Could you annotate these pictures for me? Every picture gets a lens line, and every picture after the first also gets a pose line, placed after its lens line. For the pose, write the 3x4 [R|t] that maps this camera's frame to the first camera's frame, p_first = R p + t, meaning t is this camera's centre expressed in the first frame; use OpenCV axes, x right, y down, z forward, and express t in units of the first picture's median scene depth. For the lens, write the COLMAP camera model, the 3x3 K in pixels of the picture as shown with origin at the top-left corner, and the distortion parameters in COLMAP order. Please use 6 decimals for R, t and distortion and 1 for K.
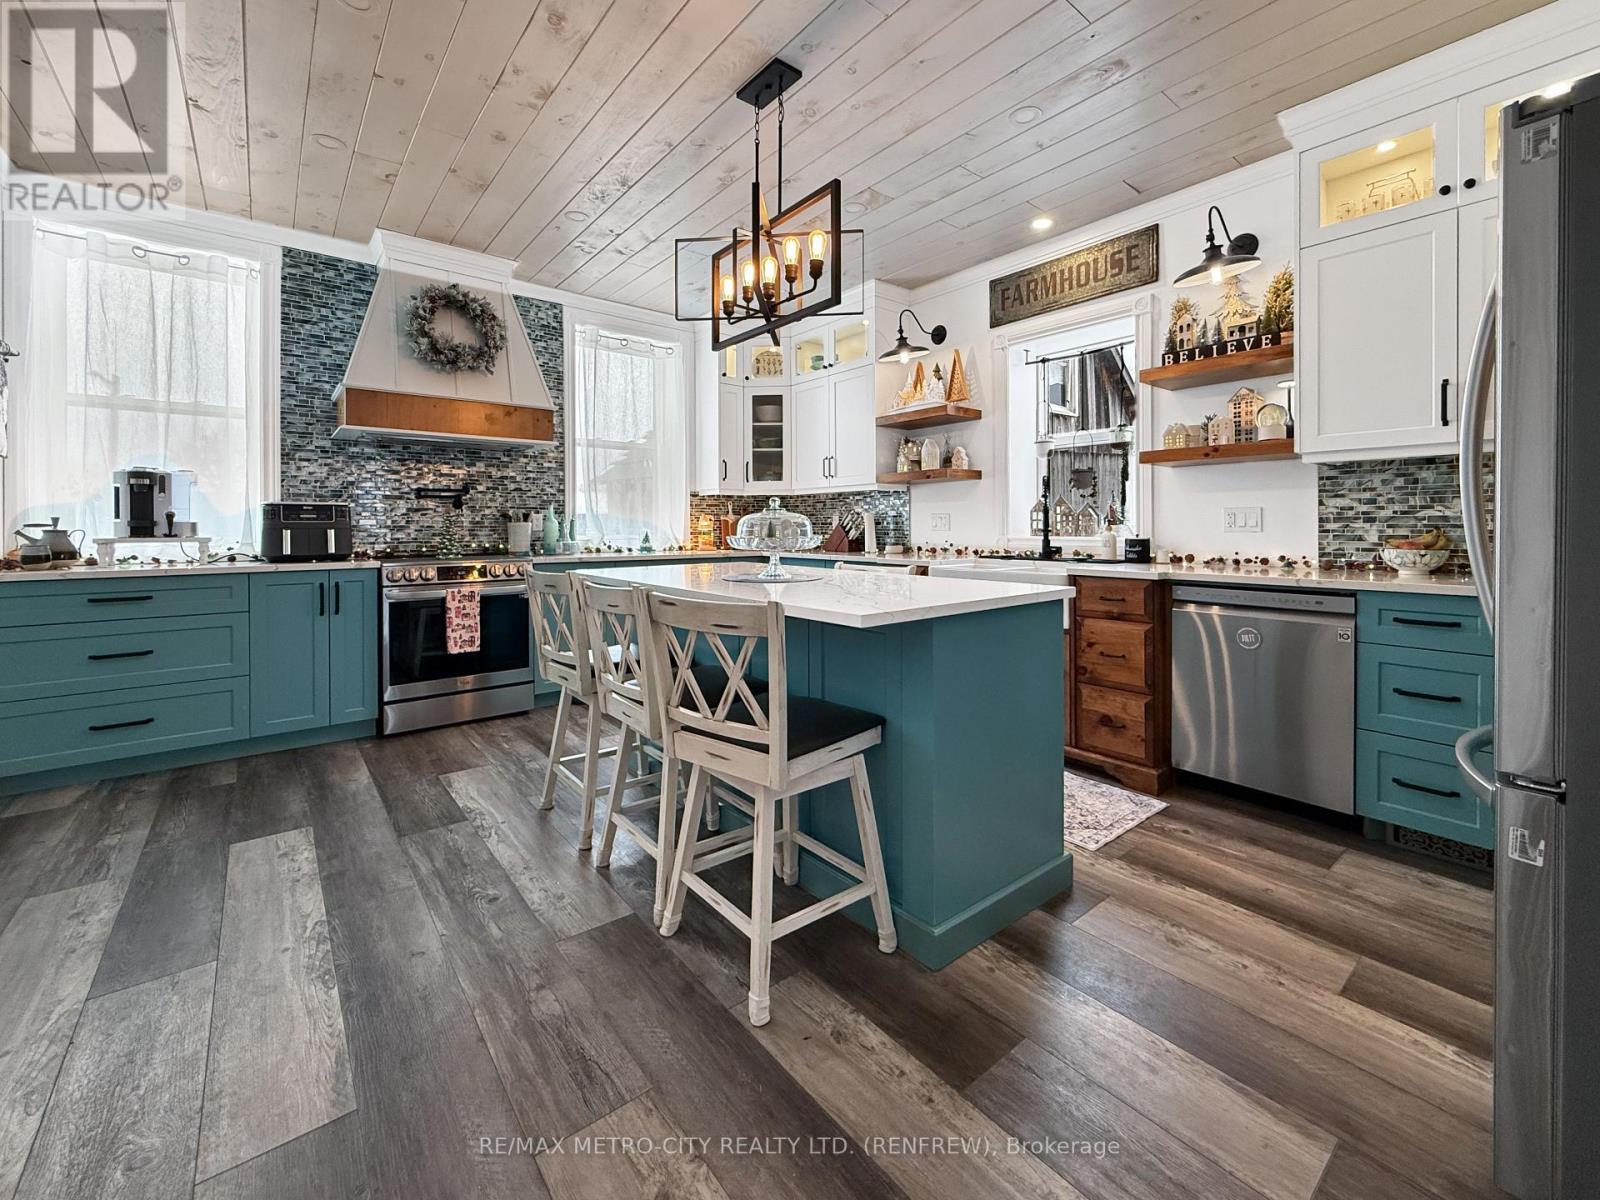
lens RADIAL K [[671.5, 0, 802.9], [0, 671.5, 530.3], [0, 0, 1]] dist [-0.001042, -0.000301]
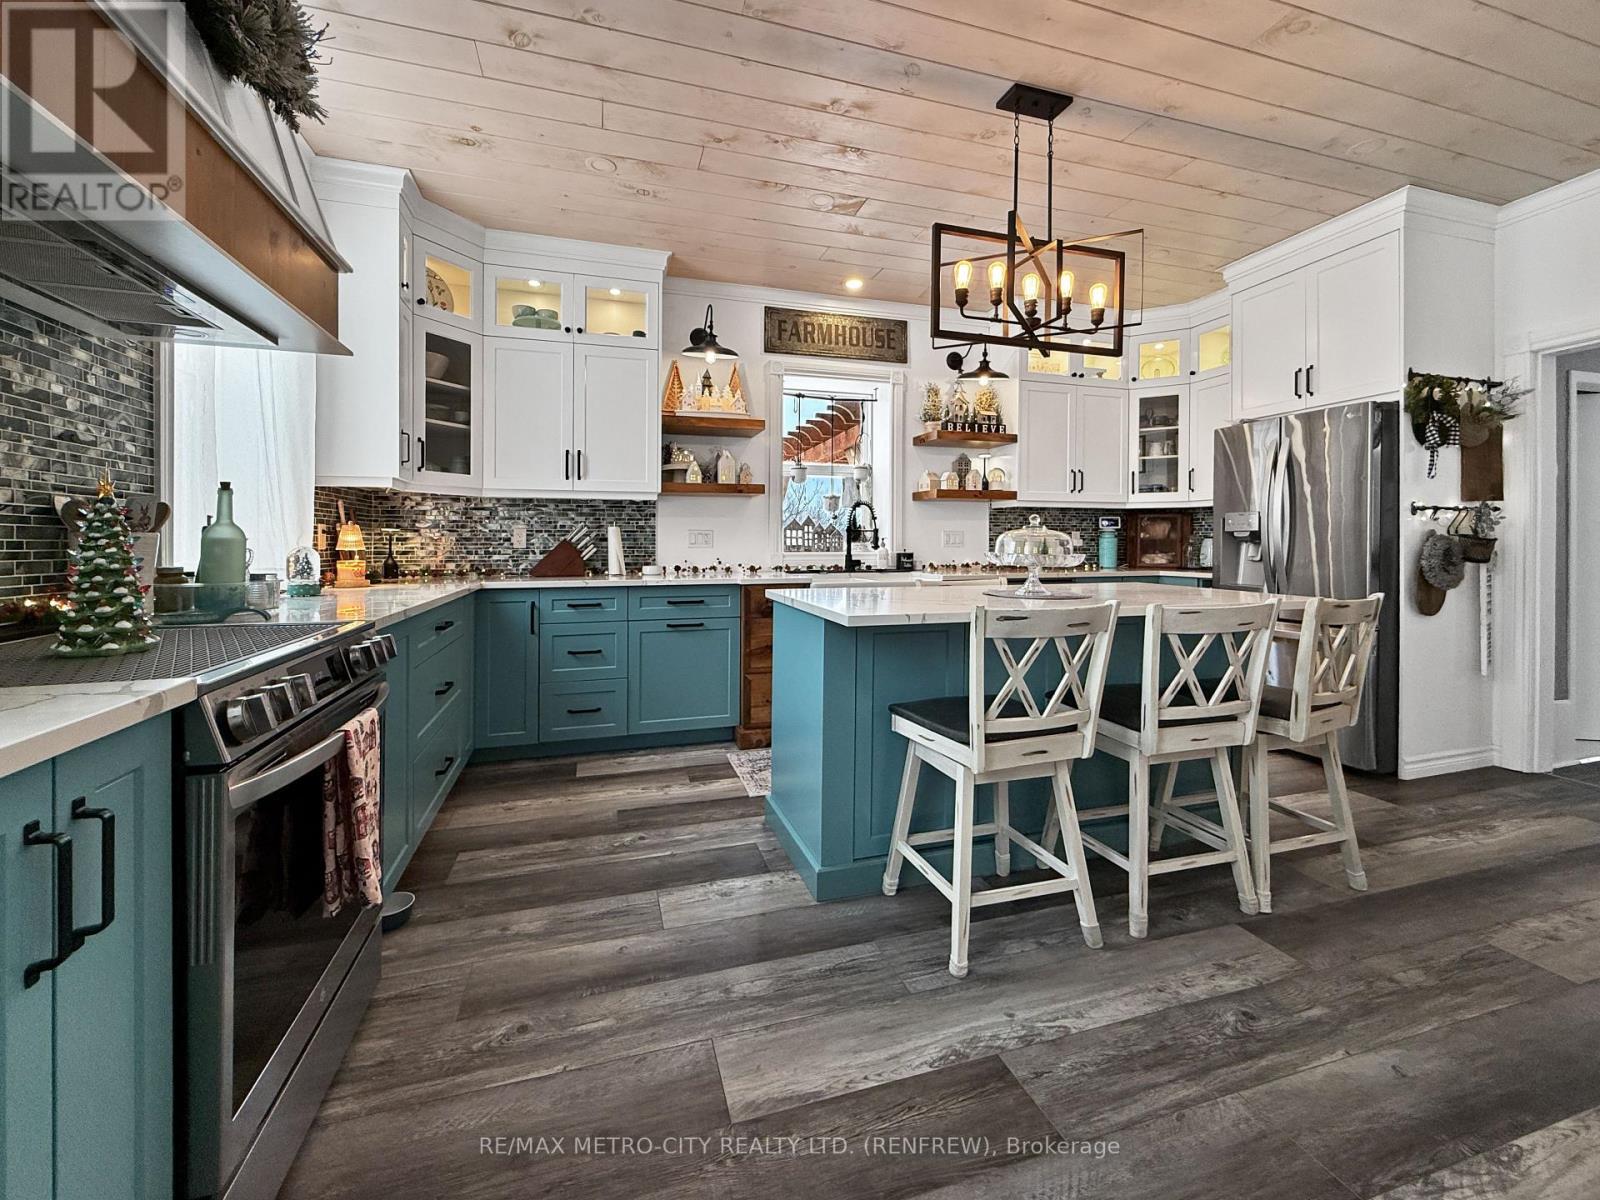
lens RADIAL K [[662.1, 0, 799.6], [0, 662.1, 552.1], [0, 0, 1]] dist [-0.001349, -0.000605]
pose [[0.370230, -0.012749, 0.928853, -0.781959], [0.003739, 0.999918, 0.012234, -0.005432], [-0.928933, -0.001057, 0.370247, 0.683883]]
